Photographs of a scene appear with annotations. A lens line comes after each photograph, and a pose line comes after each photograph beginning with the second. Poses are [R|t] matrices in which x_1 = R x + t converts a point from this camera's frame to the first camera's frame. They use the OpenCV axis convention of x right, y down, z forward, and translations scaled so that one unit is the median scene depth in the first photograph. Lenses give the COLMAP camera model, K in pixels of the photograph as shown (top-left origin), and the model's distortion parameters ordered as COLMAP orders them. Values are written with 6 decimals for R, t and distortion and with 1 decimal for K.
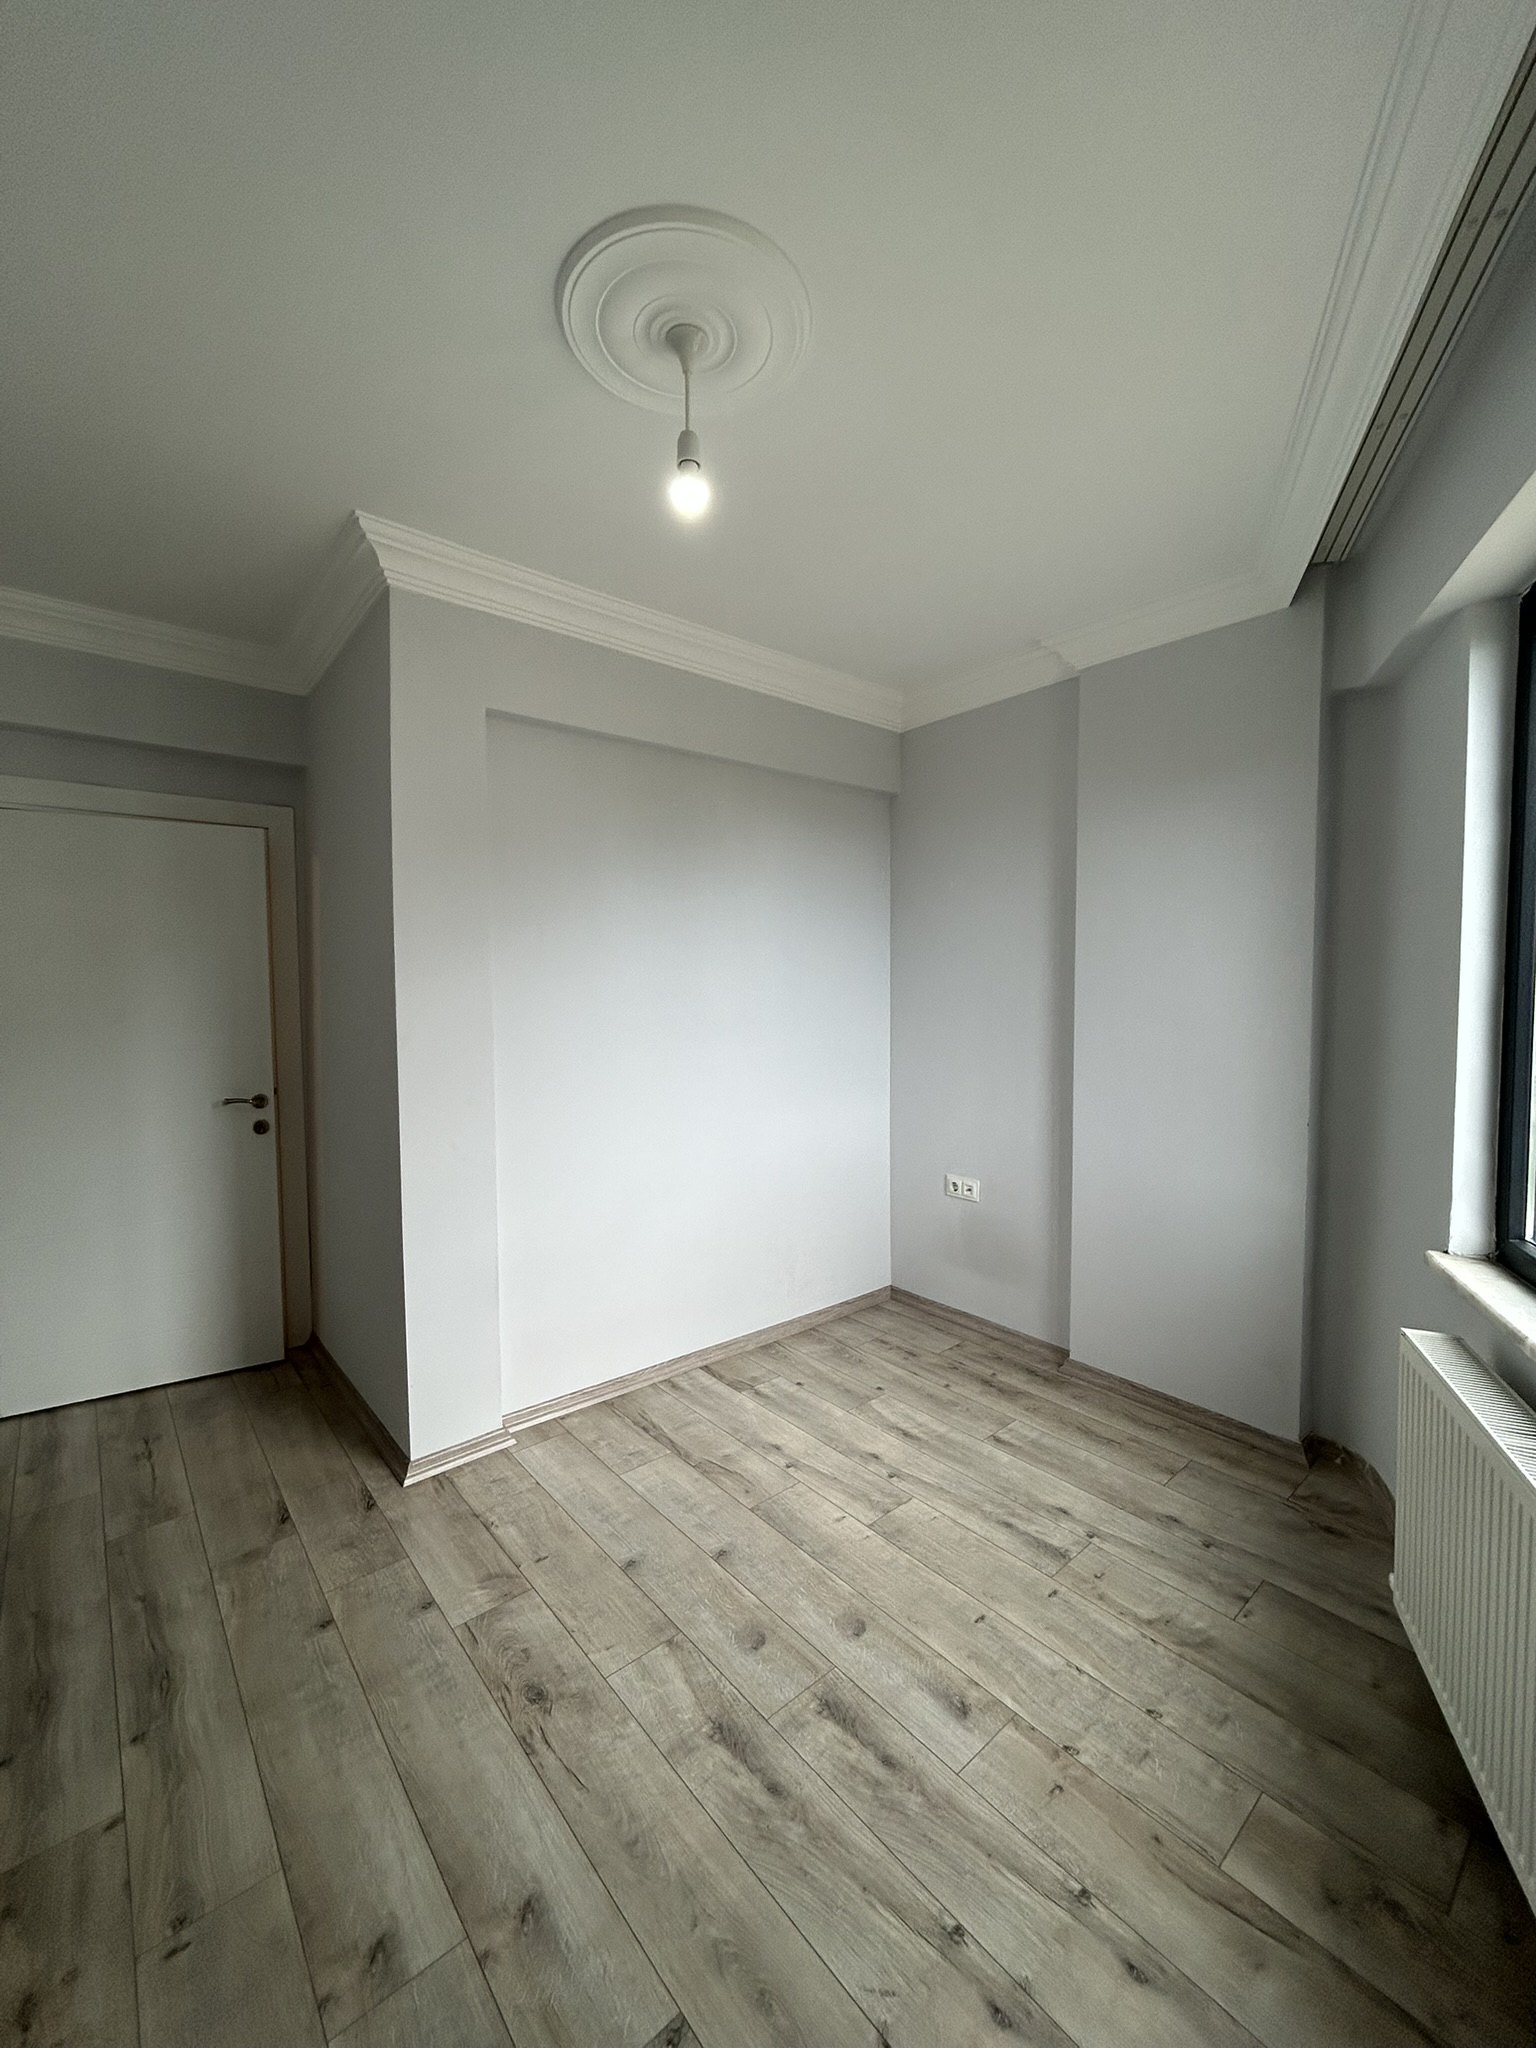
lens RADIAL K [[818.9, 0, 758.9], [0, 818.9, 1014.5], [0, 0, 1]] dist [-0.003466, 0.000504]
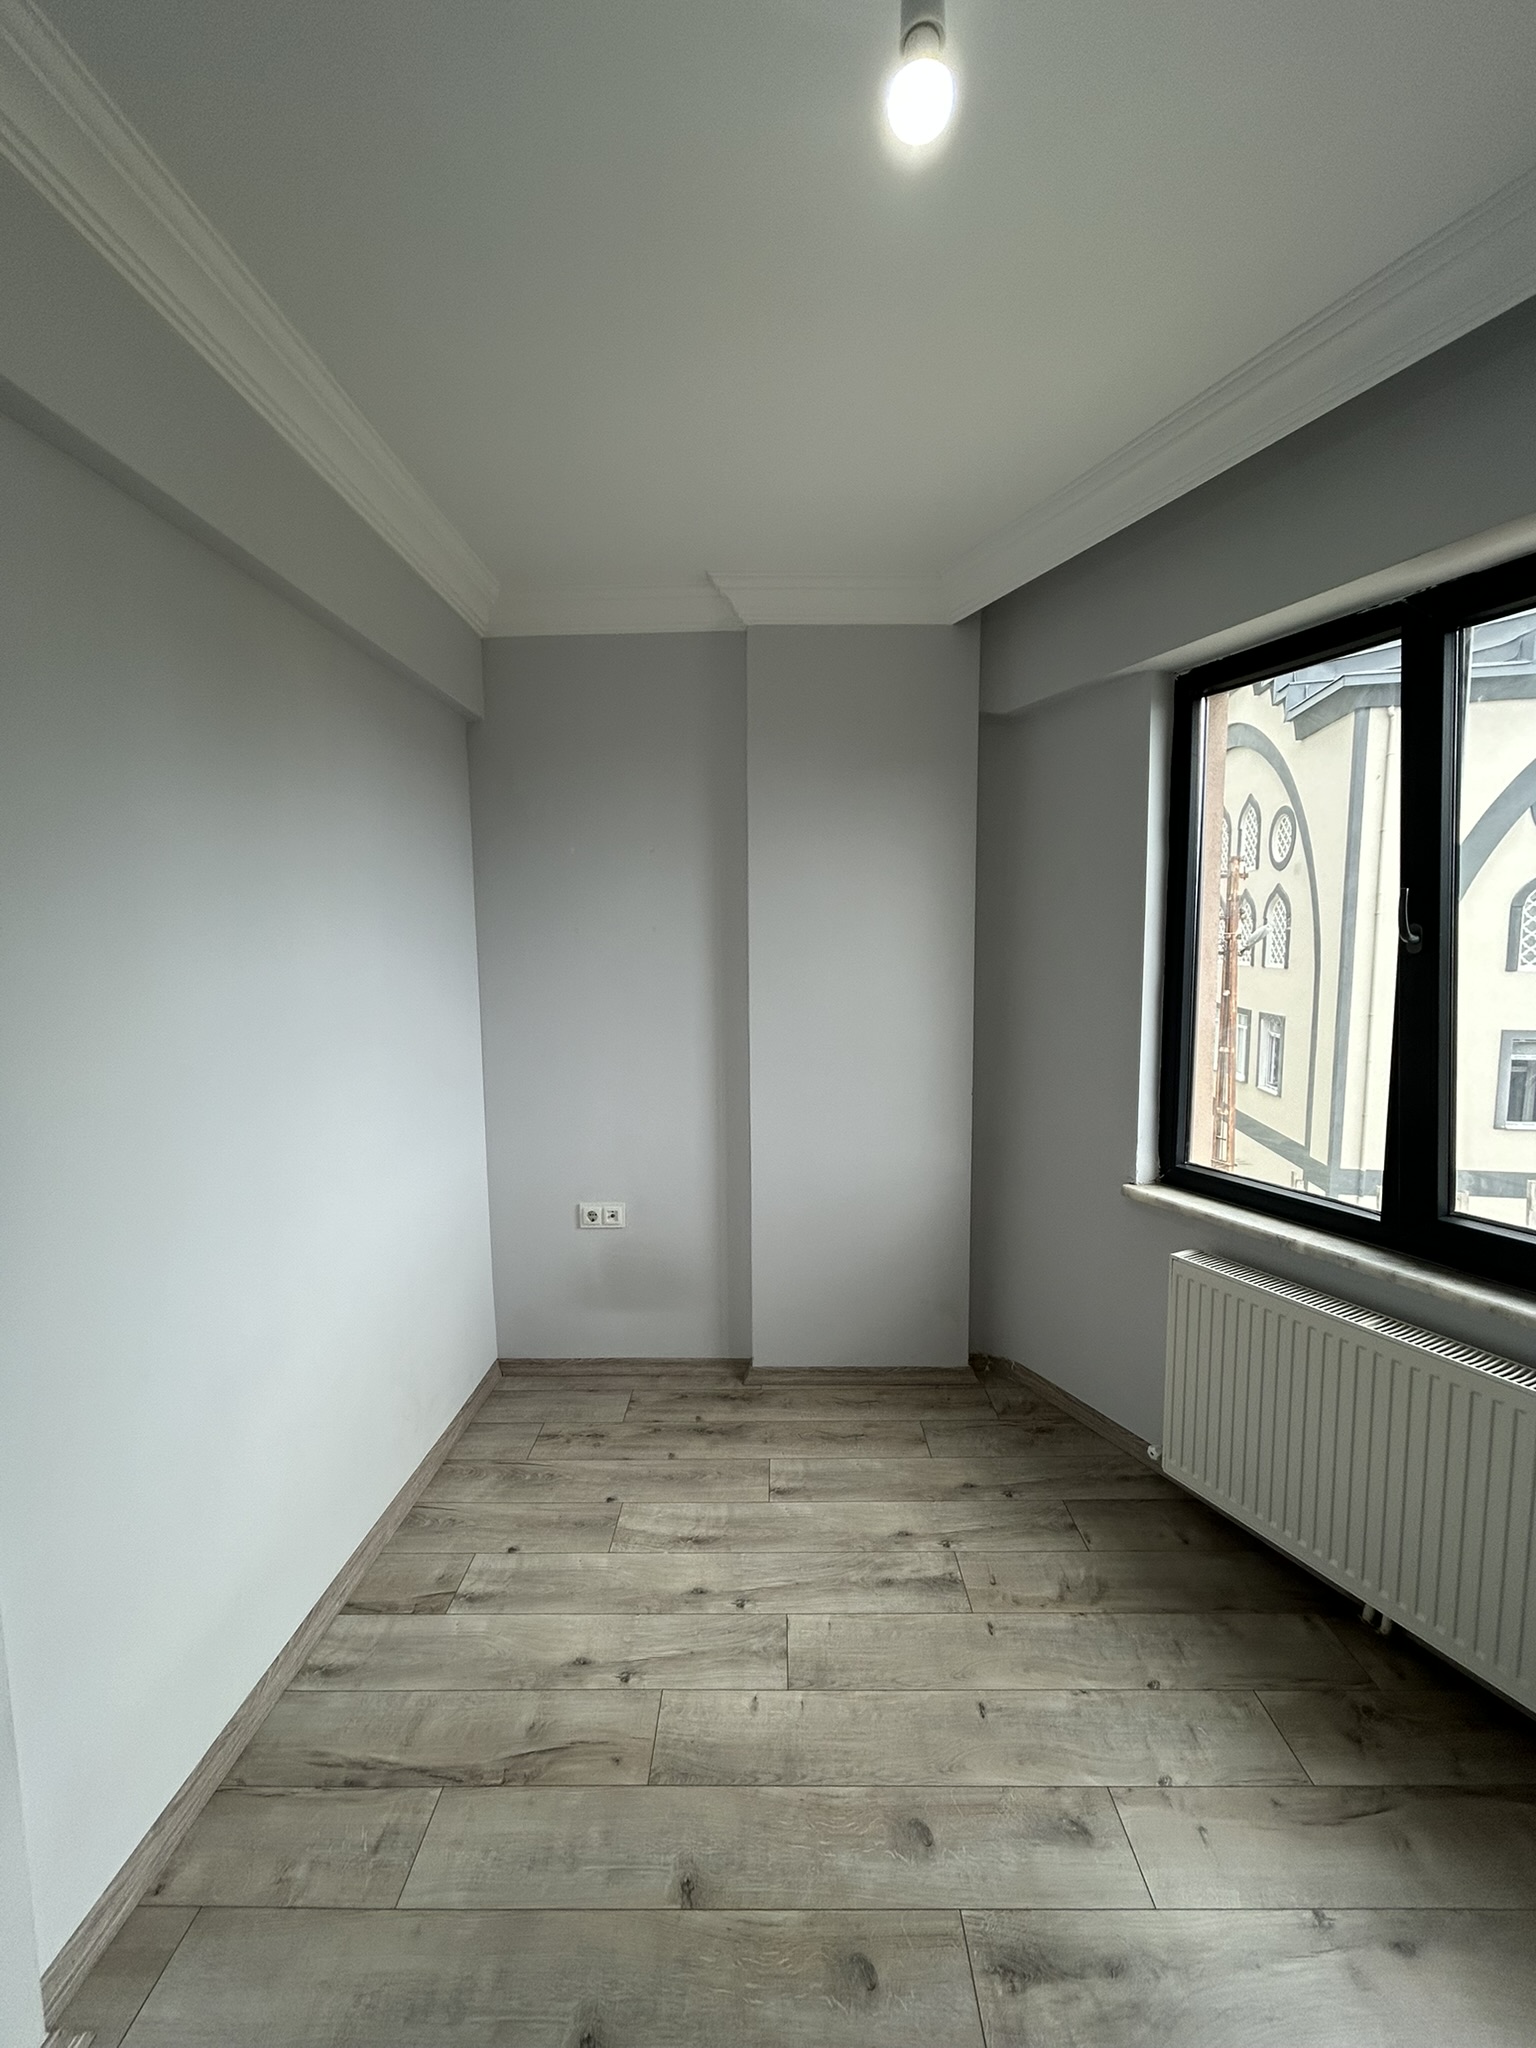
lens RADIAL K [[818.9, 0, 771.7], [0, 818.9, 1026.2], [0, 0, 1]] dist [-0.003466, 0.000504]
pose [[0.652578, -0.069705, 0.754508, -0.481049], [0.033550, 0.997441, 0.063131, -0.054508], [-0.756978, -0.015885, 0.653247, 0.601610]]
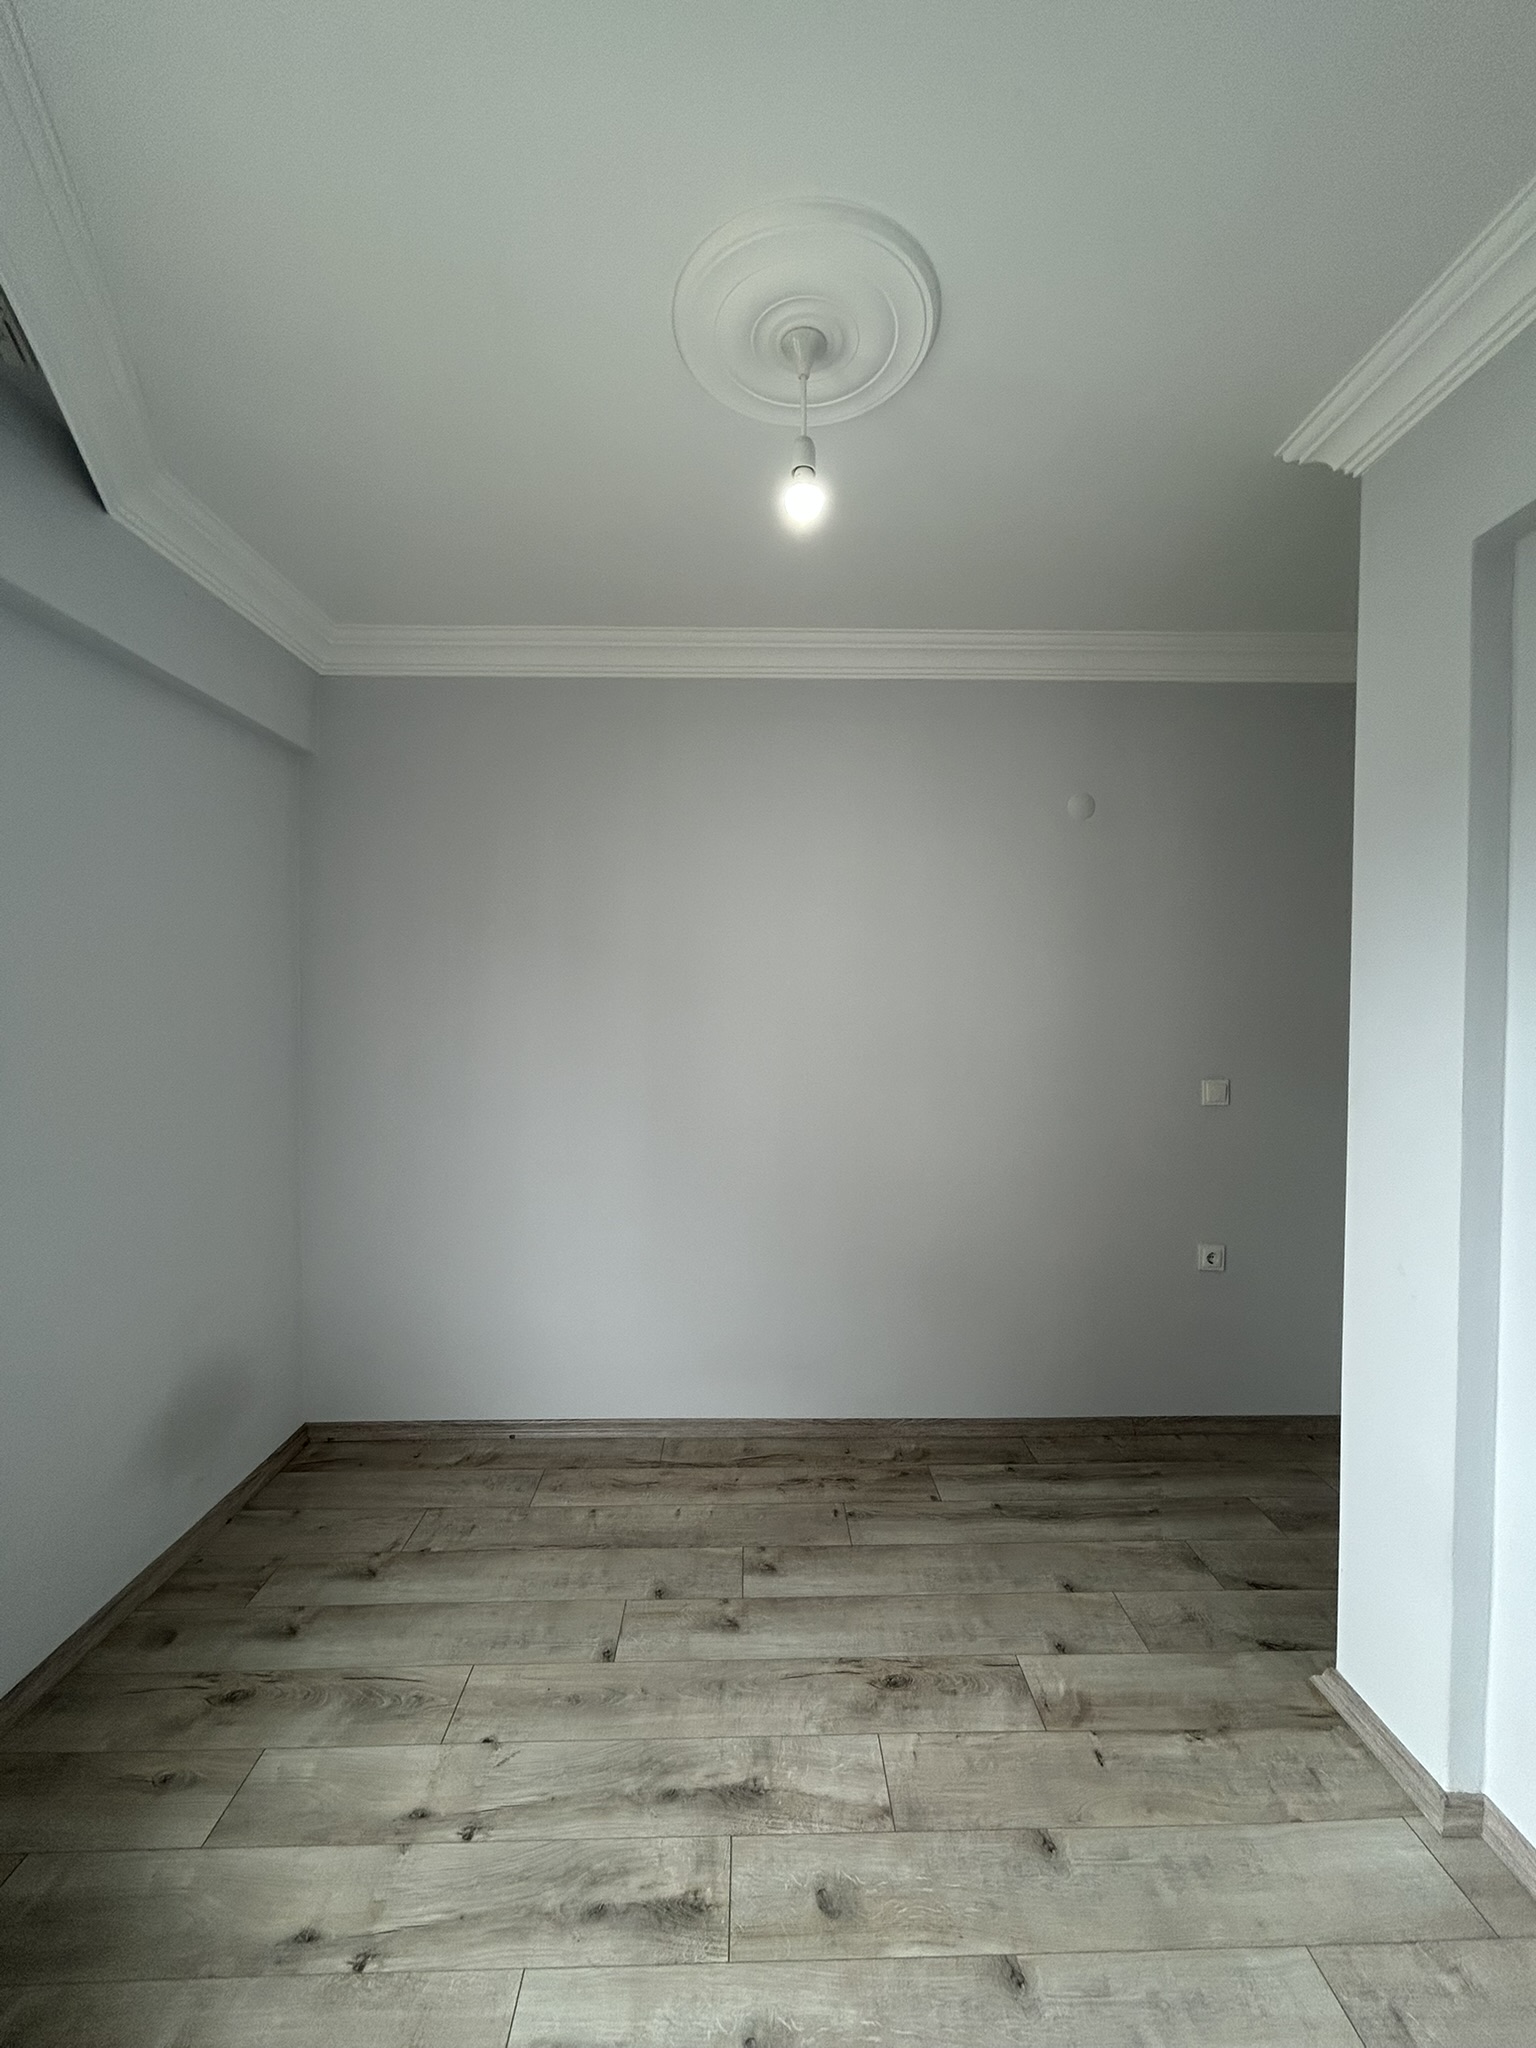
lens RADIAL K [[818.9, 0, 773.4], [0, 818.9, 1018.9], [0, 0, 1]] dist [-0.003466, 0.000504]
pose [[-0.619906, 0.012327, -0.784579, 0.572181], [-0.029237, 0.998819, 0.038793, -0.057197], [0.784131, 0.046986, -0.618814, 1.318154]]
